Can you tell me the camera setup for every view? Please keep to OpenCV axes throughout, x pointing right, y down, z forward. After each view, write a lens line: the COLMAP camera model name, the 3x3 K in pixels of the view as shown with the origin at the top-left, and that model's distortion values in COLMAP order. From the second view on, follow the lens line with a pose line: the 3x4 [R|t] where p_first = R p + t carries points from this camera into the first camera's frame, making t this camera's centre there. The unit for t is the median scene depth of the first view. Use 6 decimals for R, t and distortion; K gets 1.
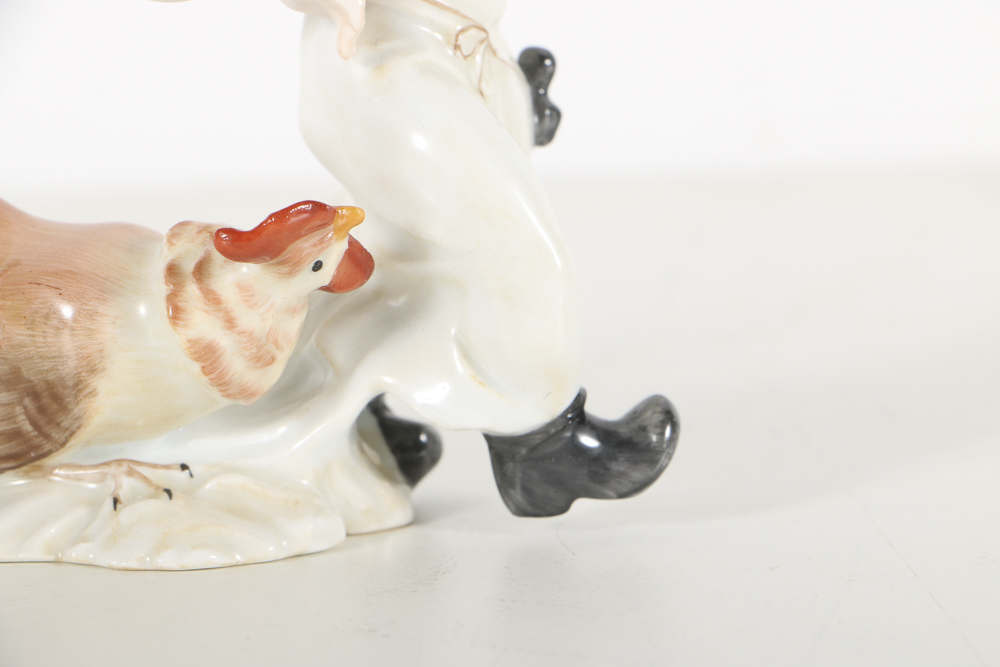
lens RADIAL K [[5669.4, 0, 493.8], [0, 5669.4, 332.6], [0, 0, 1]] dist [0.598777, 0.000000]
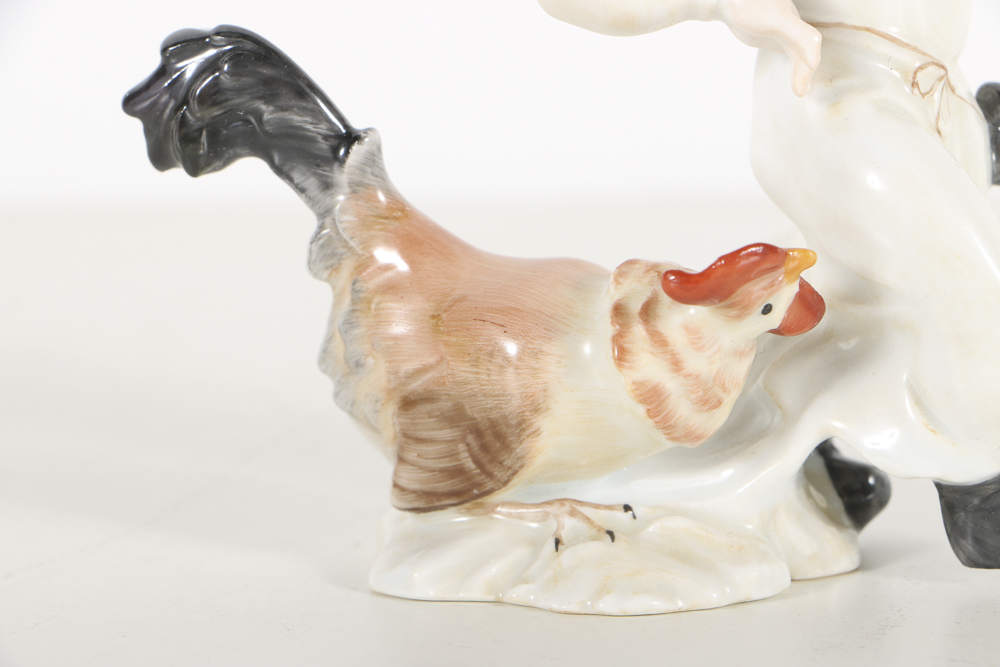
lens RADIAL K [[5063.8, 0, 499.1], [0, 5063.8, 329.0], [0, 0, 1]] dist [0.345623, 0.000000]
pose [[0.996566, 0.018942, -0.080608, -0.006534], [-0.018110, 0.999775, 0.011040, -0.016729], [0.080799, -0.009542, 0.996685, 0.125002]]
